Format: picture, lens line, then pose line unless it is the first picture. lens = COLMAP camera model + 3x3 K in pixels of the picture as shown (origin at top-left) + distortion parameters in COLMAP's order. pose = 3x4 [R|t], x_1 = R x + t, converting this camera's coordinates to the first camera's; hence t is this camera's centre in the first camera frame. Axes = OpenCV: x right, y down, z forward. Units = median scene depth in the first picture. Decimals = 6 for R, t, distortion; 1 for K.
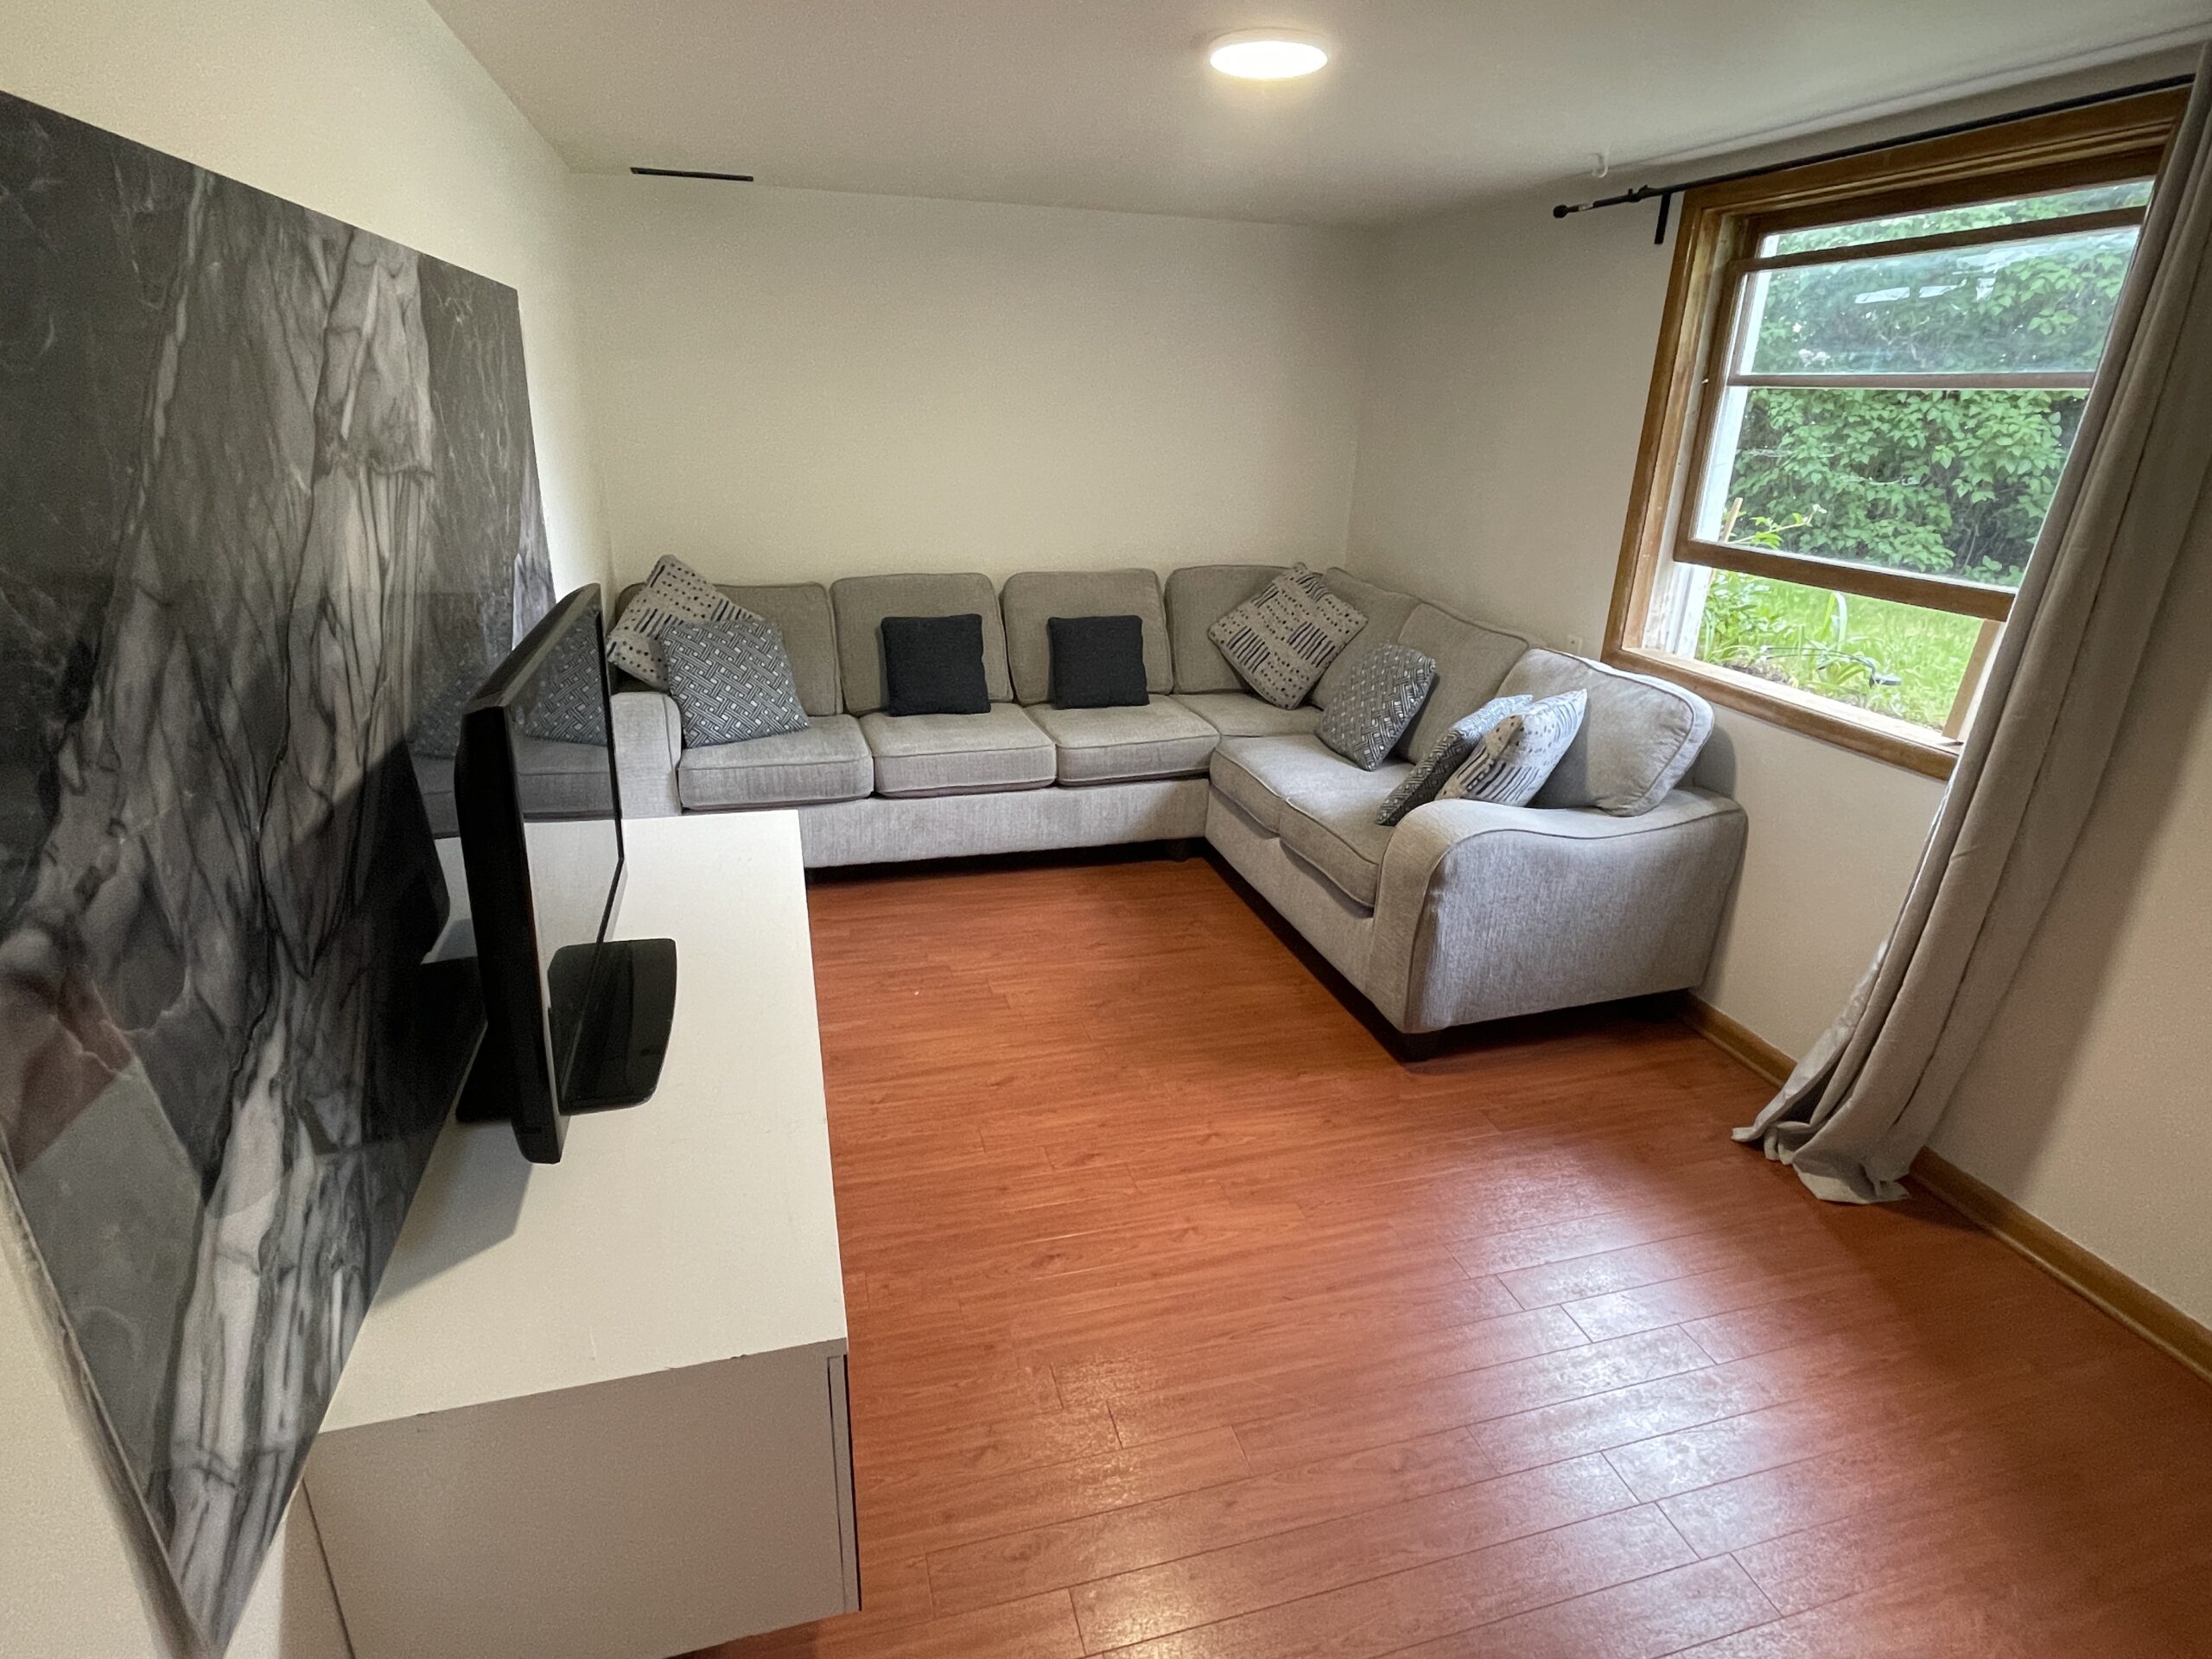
lens RADIAL K [[1152.8, 0, 1106.0], [0, 1152.8, 829.5], [0, 0, 1]] dist [0.005727, 0.001129]
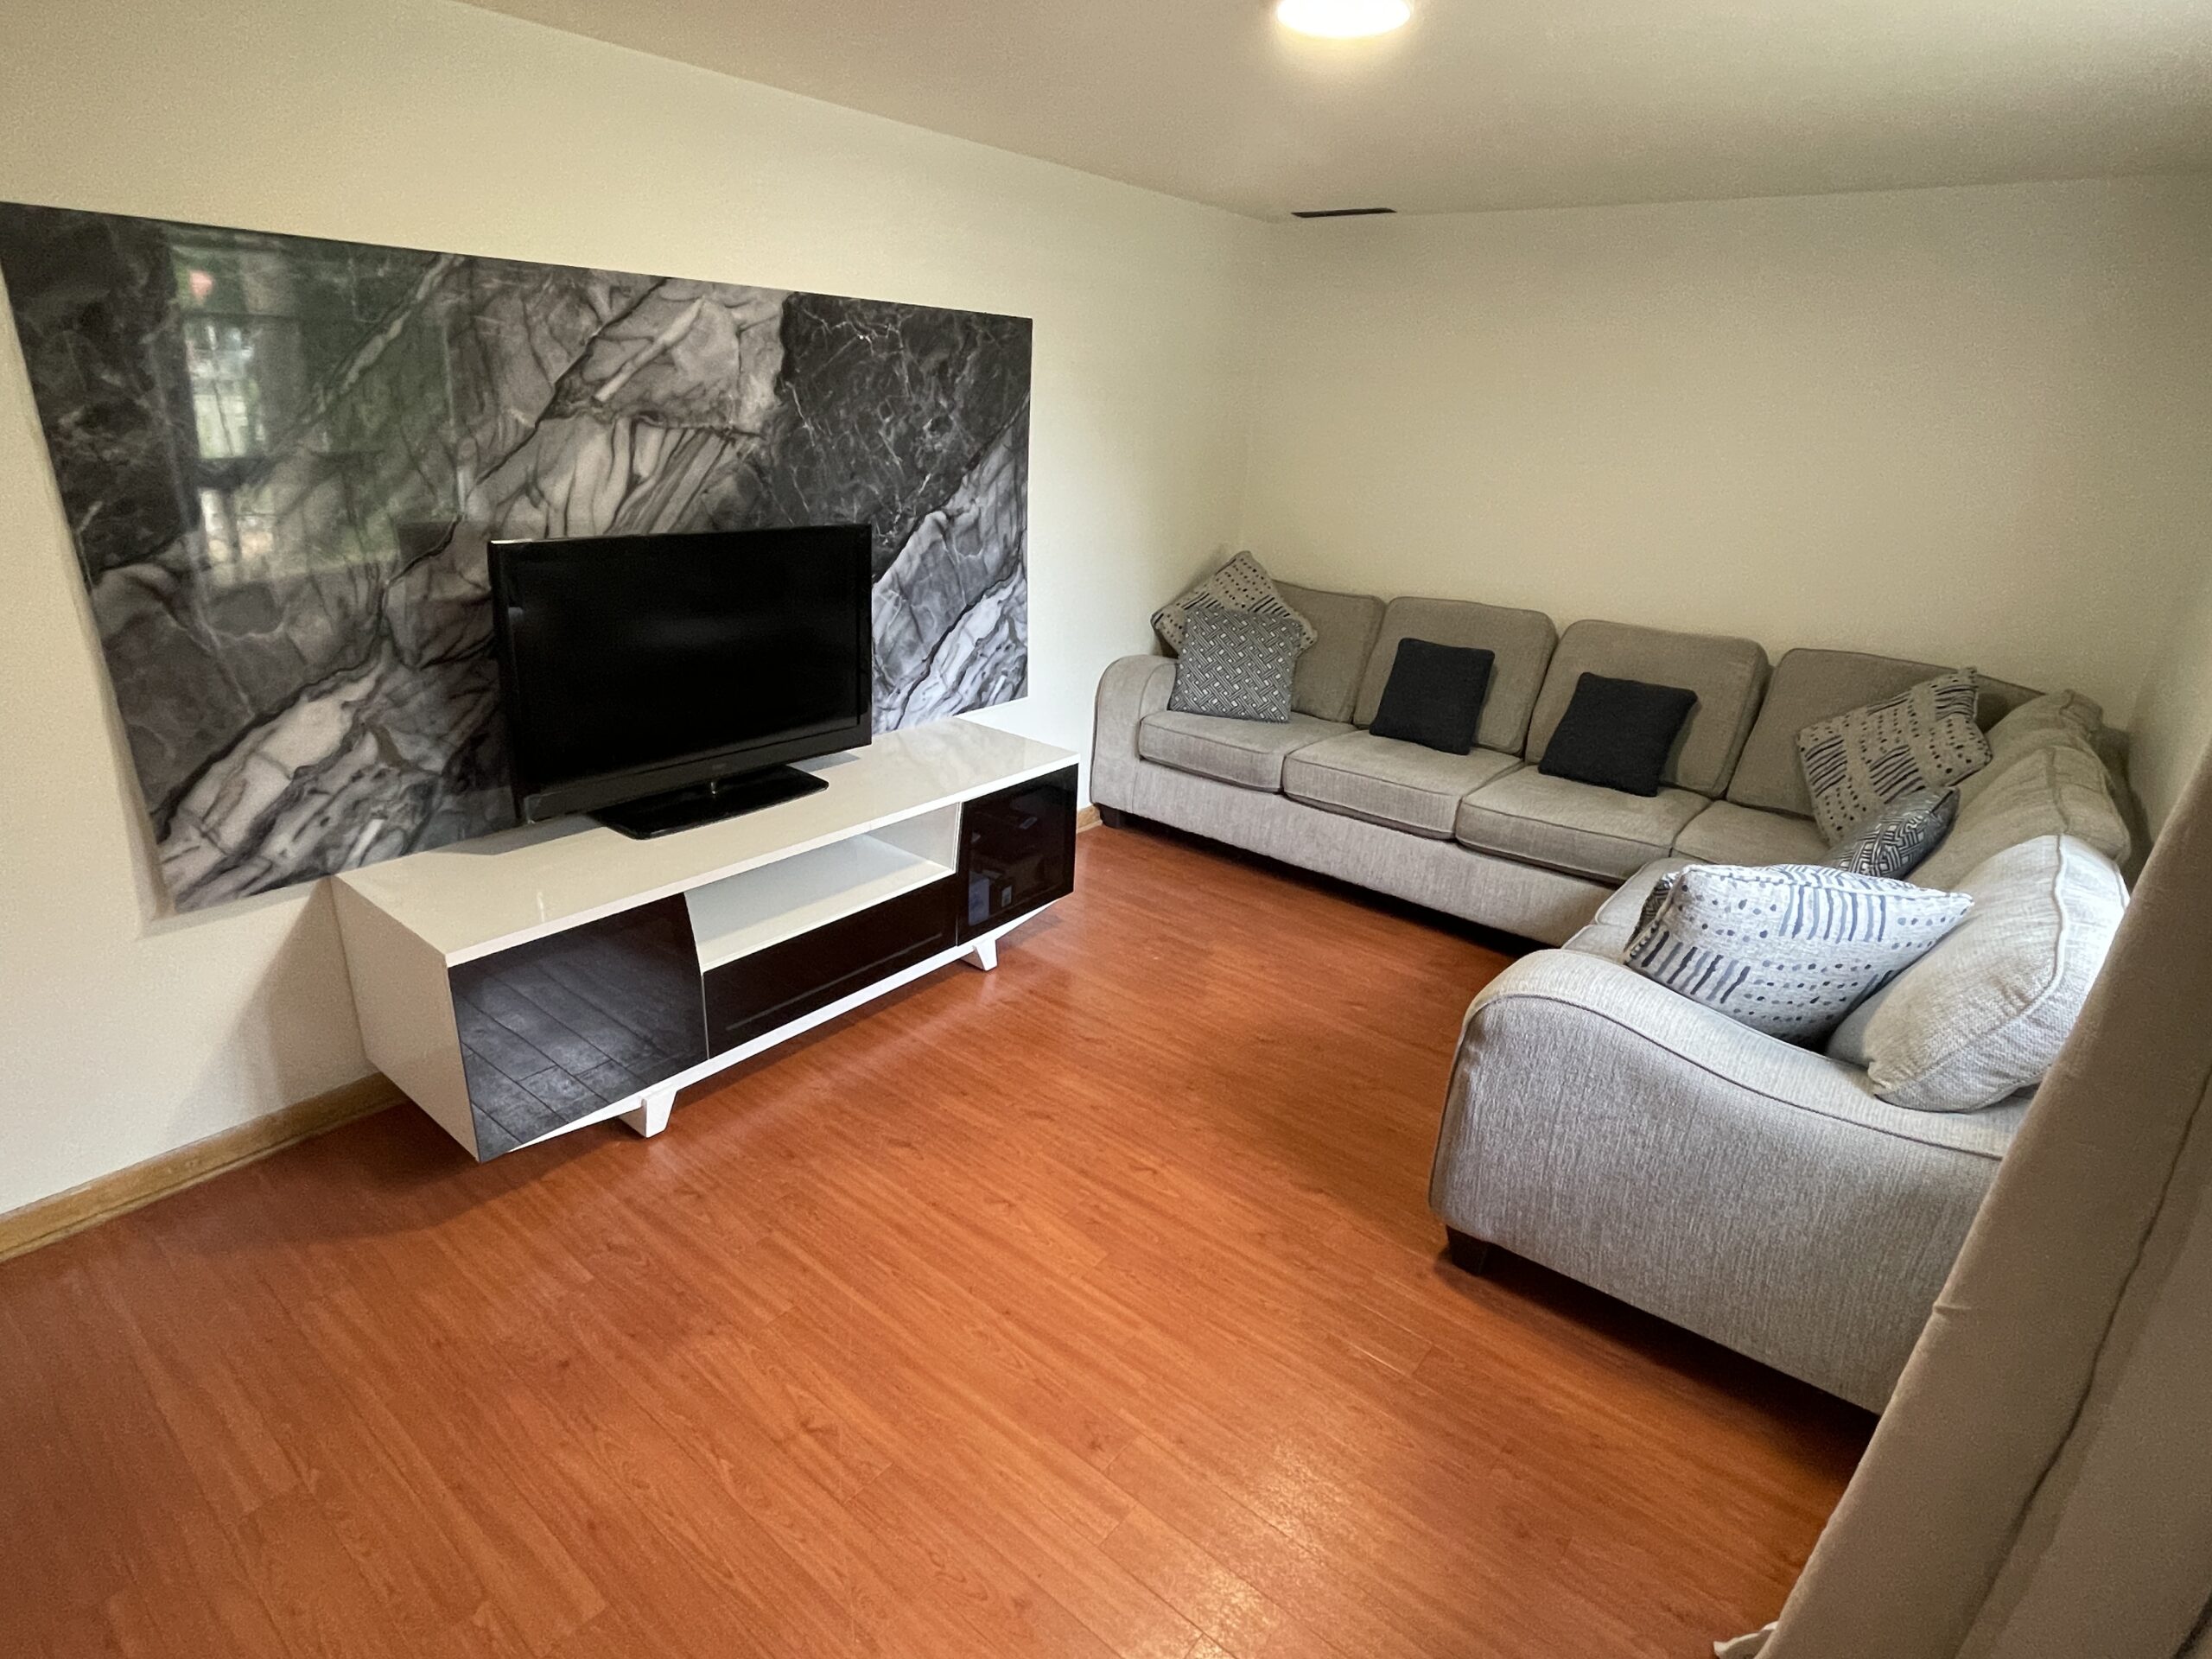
lens RADIAL K [[1152.8, 0, 1106.0], [0, 1152.8, 829.5], [0, 0, 1]] dist [0.005727, 0.001129]
pose [[0.583103, 0.288055, -0.759615, 0.492733], [-0.316519, 0.941695, 0.114132, -0.066002], [0.748202, 0.173881, 0.640280, 0.223218]]
